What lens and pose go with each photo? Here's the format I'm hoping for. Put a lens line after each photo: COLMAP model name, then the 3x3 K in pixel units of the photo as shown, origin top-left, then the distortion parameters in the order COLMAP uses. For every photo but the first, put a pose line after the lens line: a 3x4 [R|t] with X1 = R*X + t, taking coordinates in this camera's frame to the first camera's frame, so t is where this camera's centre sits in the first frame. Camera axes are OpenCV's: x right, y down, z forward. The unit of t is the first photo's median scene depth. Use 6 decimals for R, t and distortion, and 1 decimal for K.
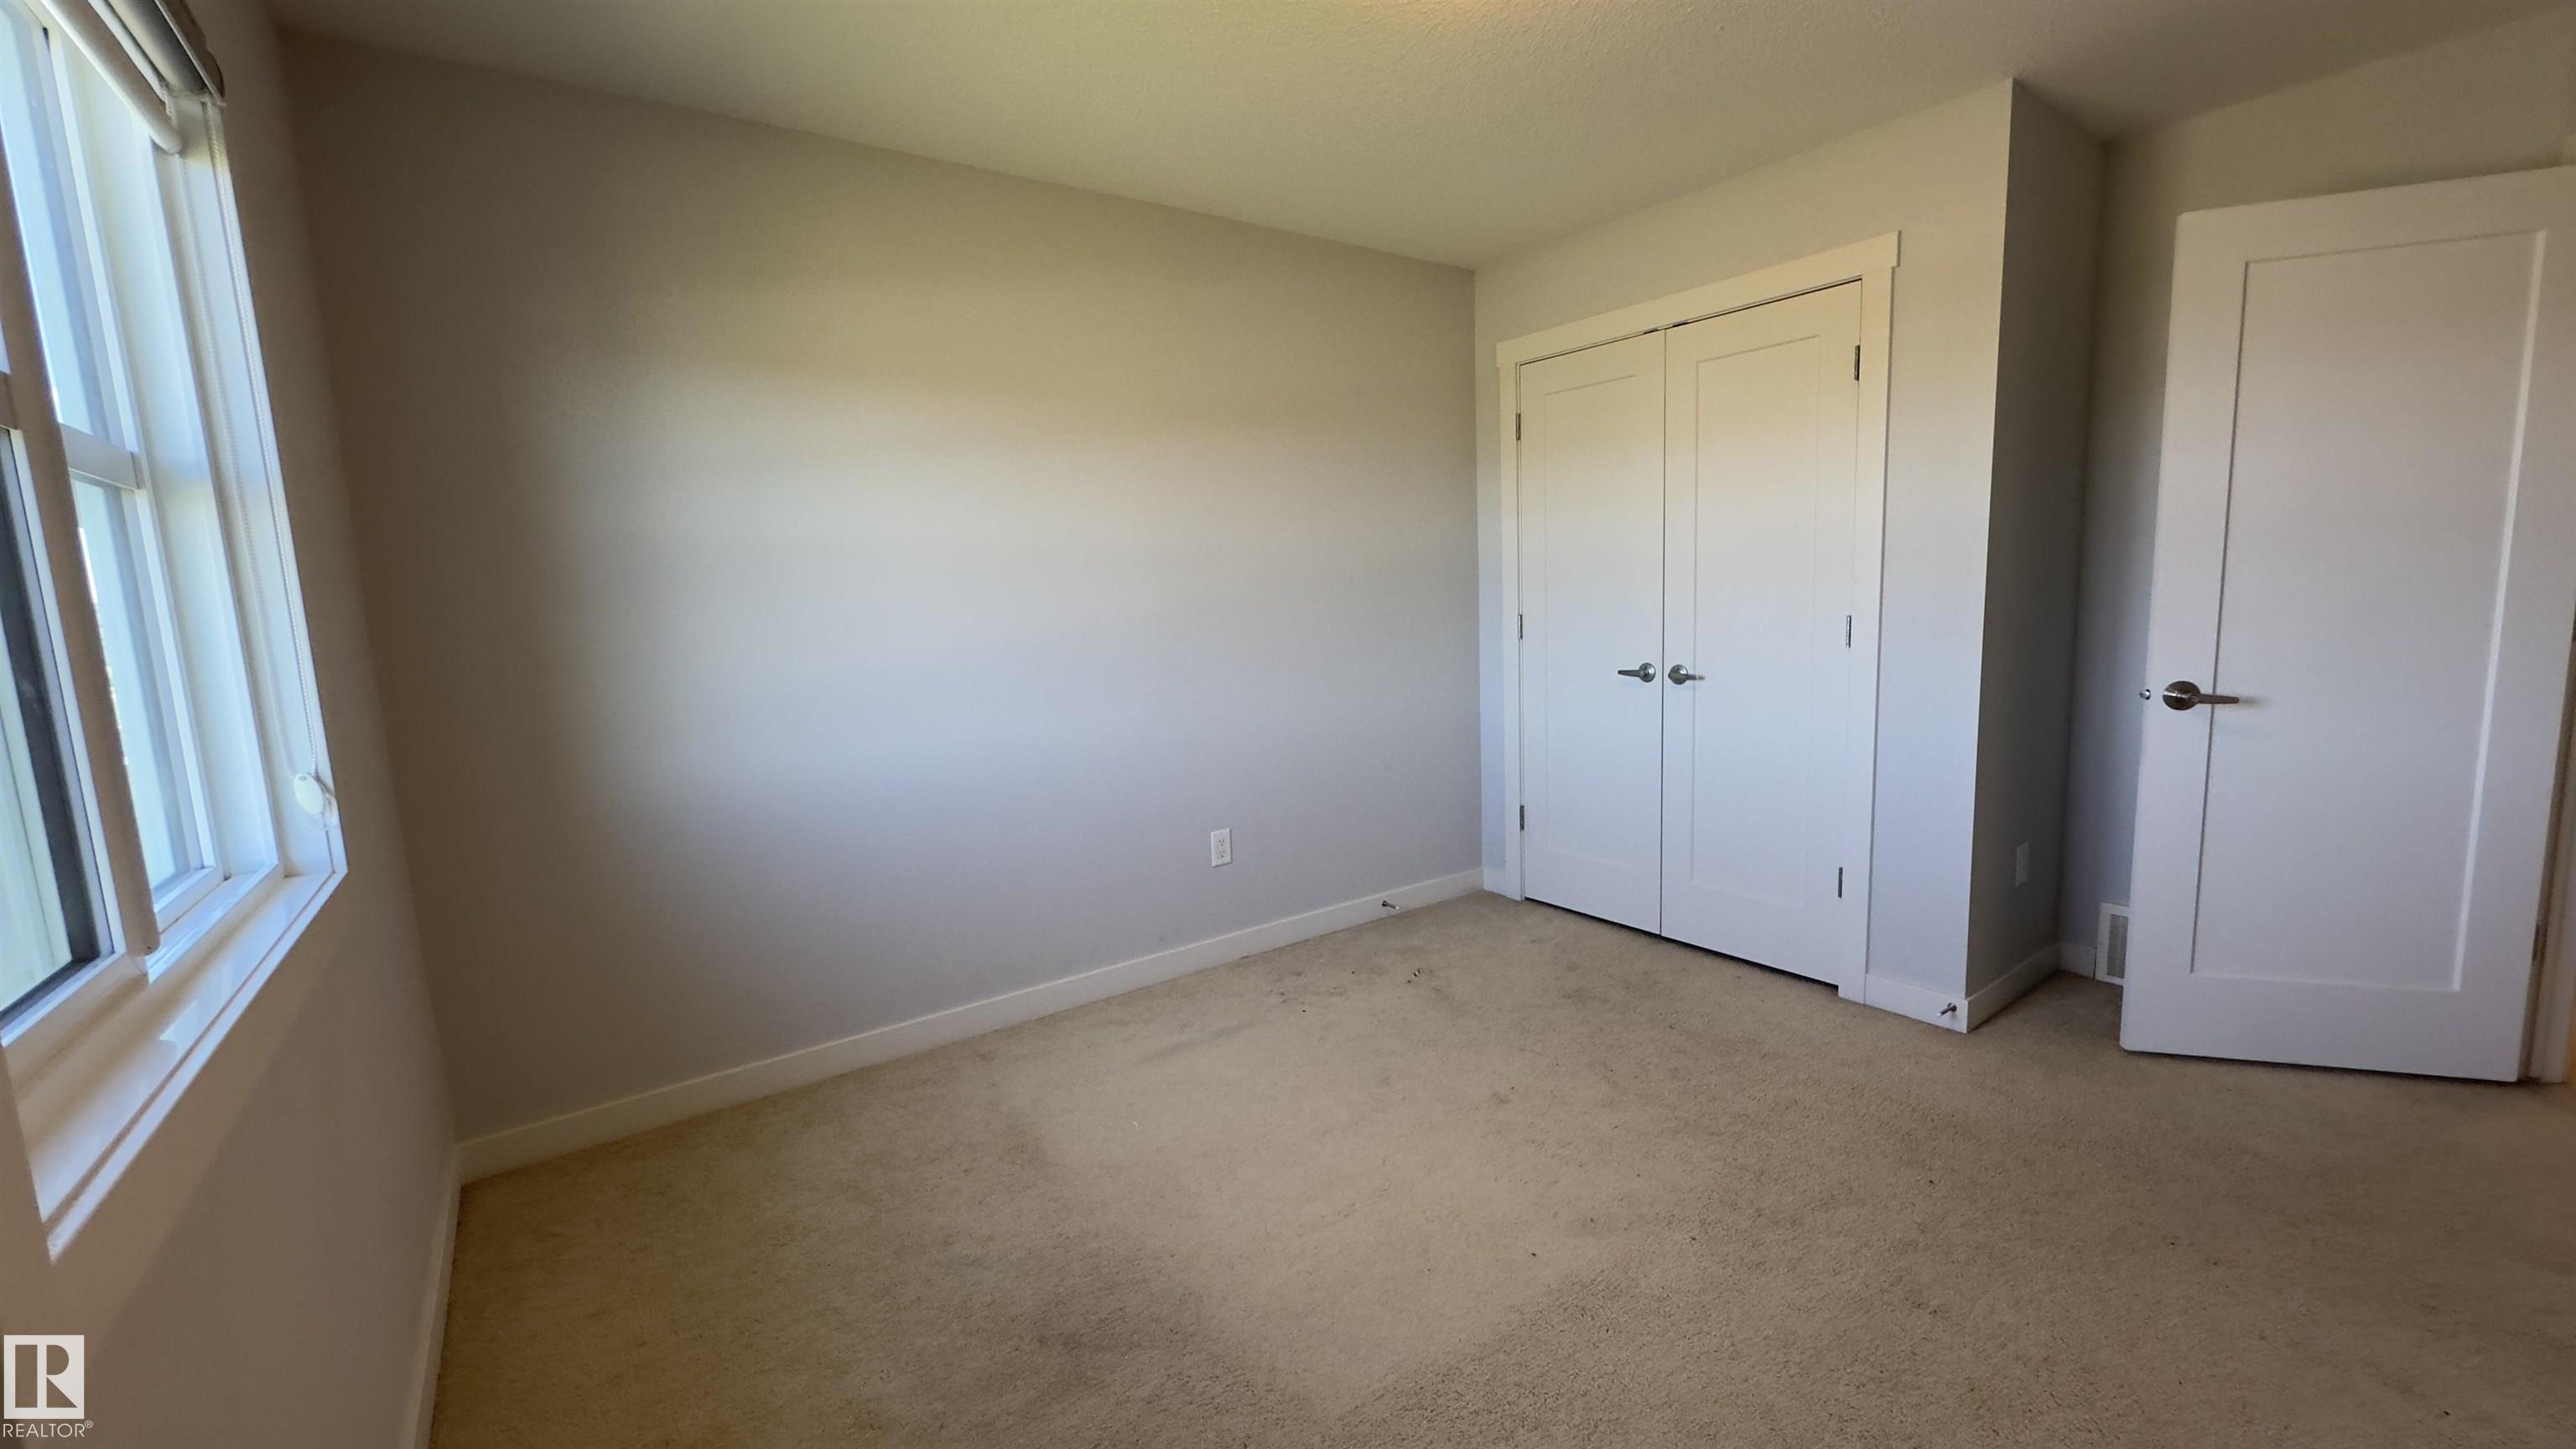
lens RADIAL K [[1029.2, 0, 1291.3], [0, 1029.2, 731.9], [0, 0, 1]] dist [-0.003242, 0.001158]
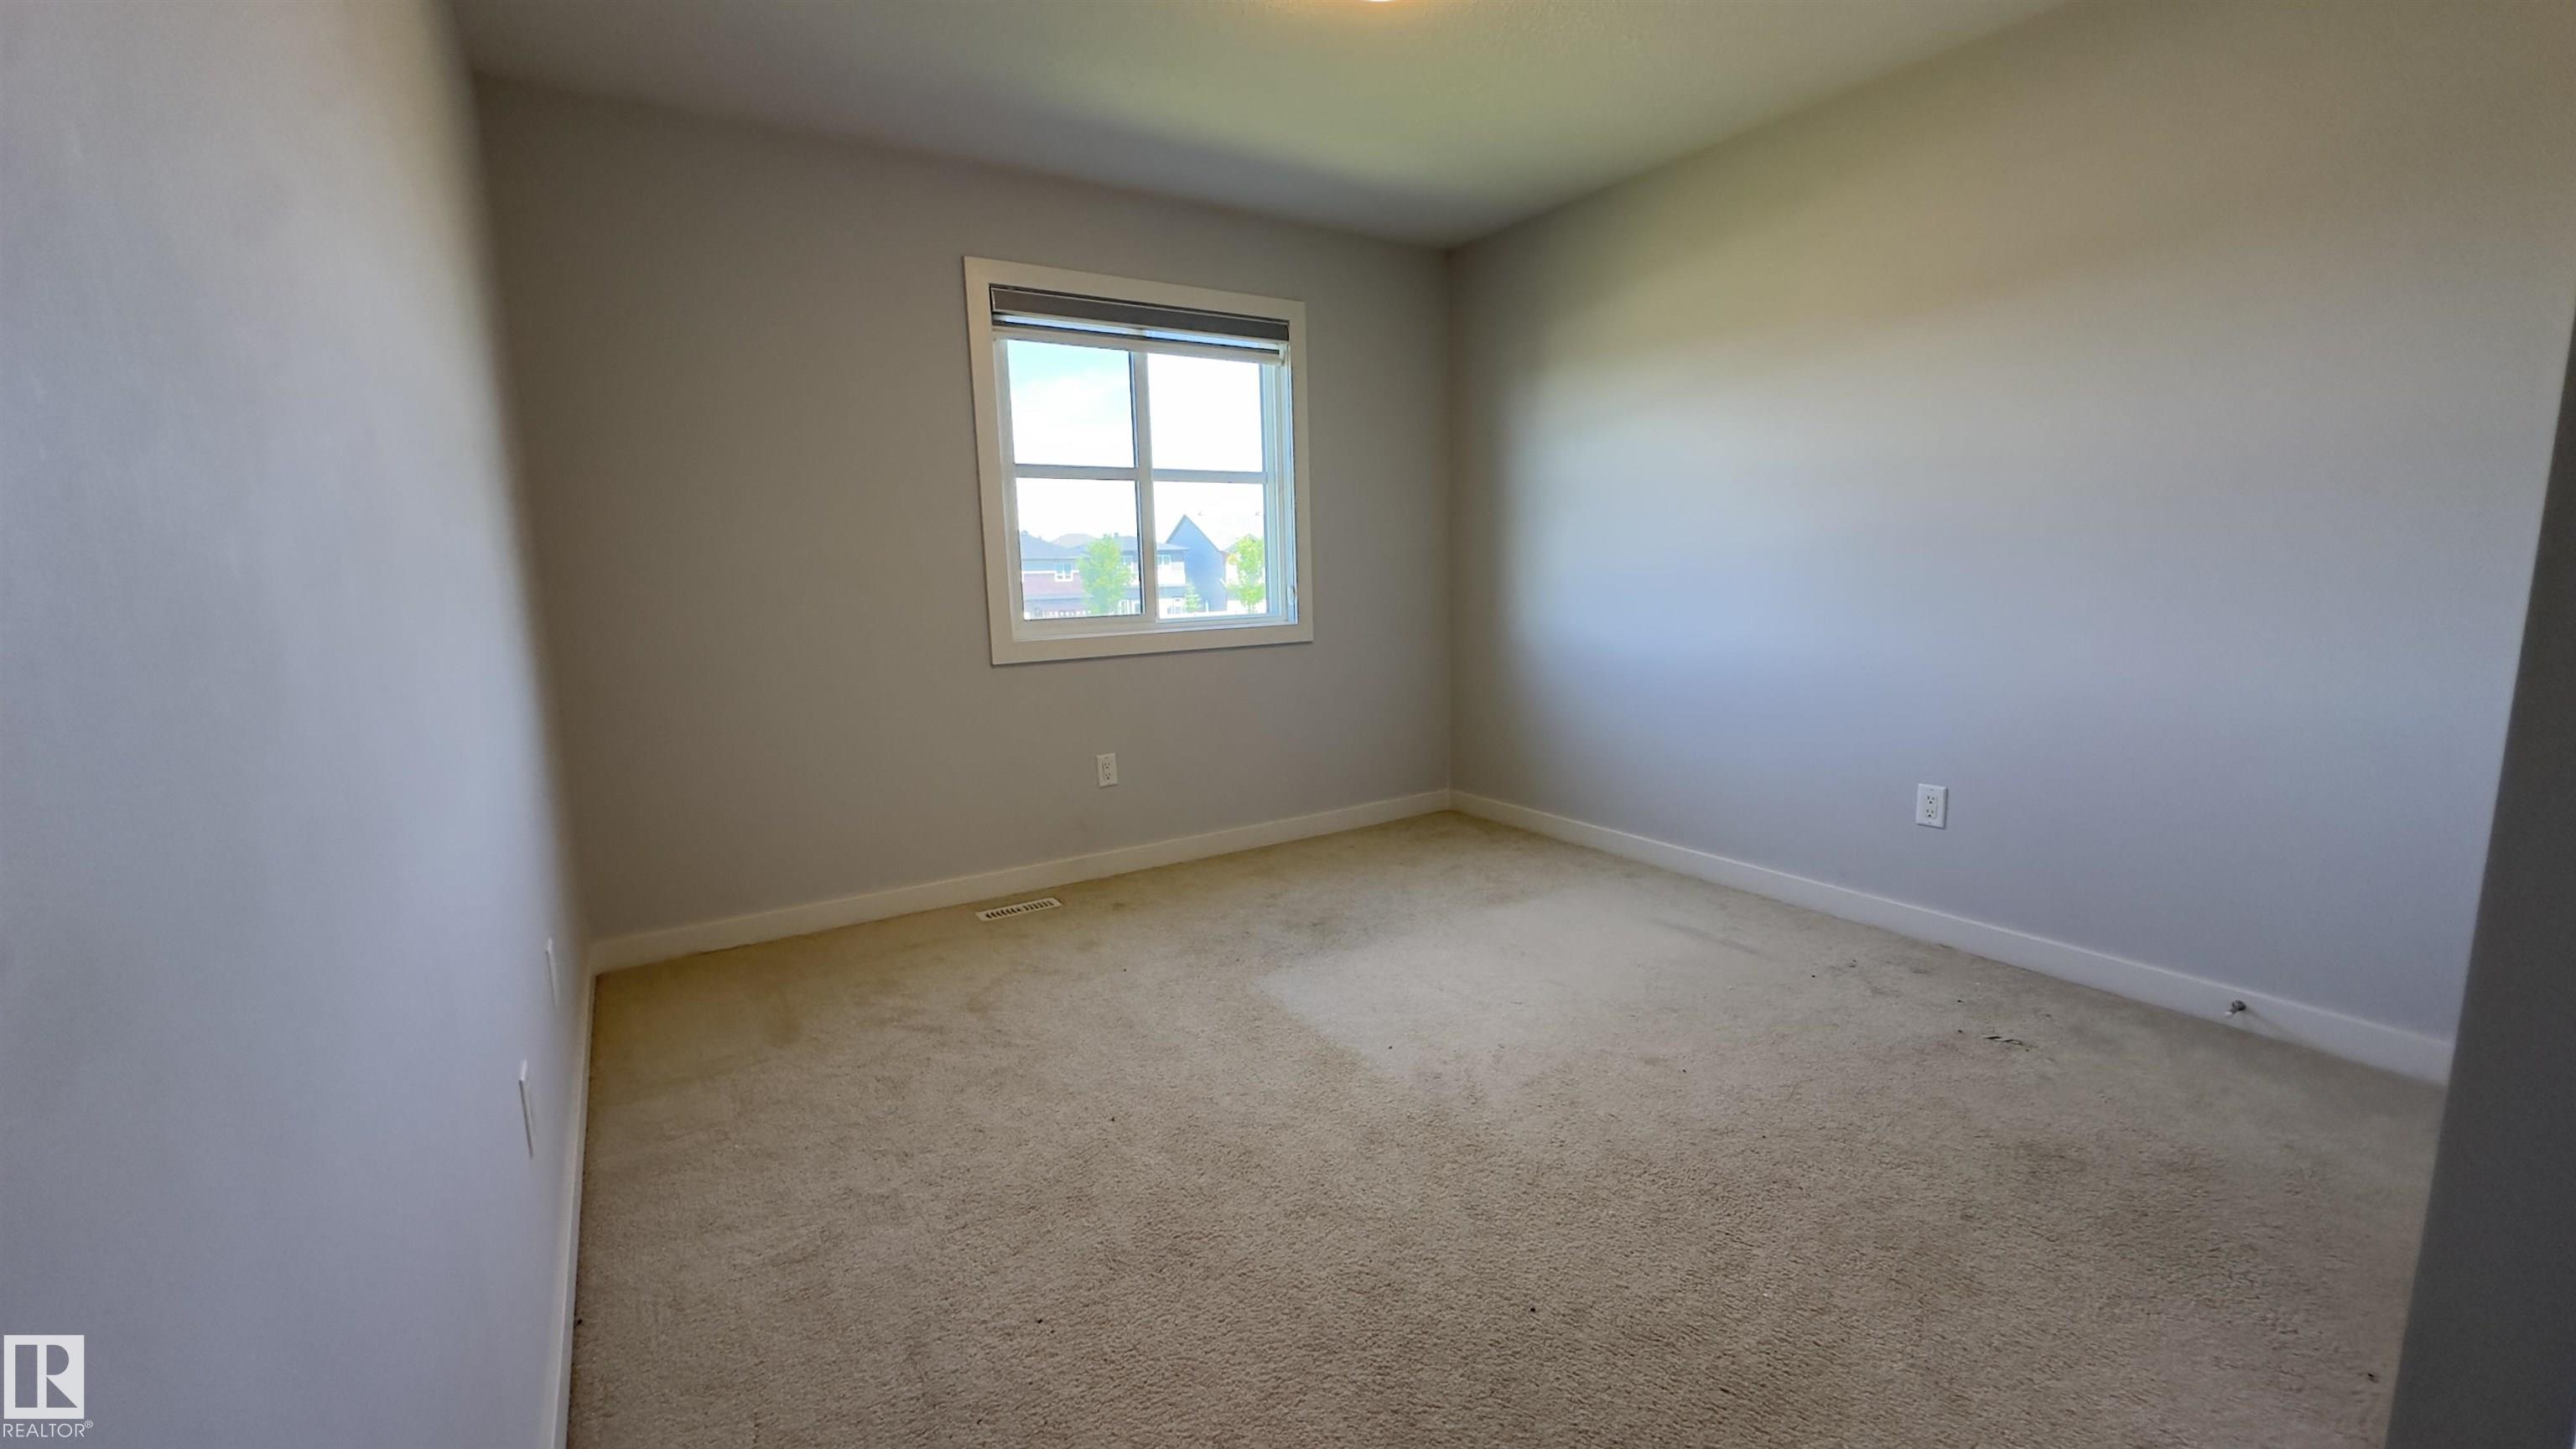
lens RADIAL K [[1029.2, 0, 1292.1], [0, 1029.2, 733.6], [0, 0, 1]] dist [-0.003242, 0.001158]
pose [[-0.055274, 0.204214, -0.977364, 0.872921], [-0.113968, 0.971173, 0.209366, -0.071214], [0.991946, 0.122961, -0.030407, 0.547822]]
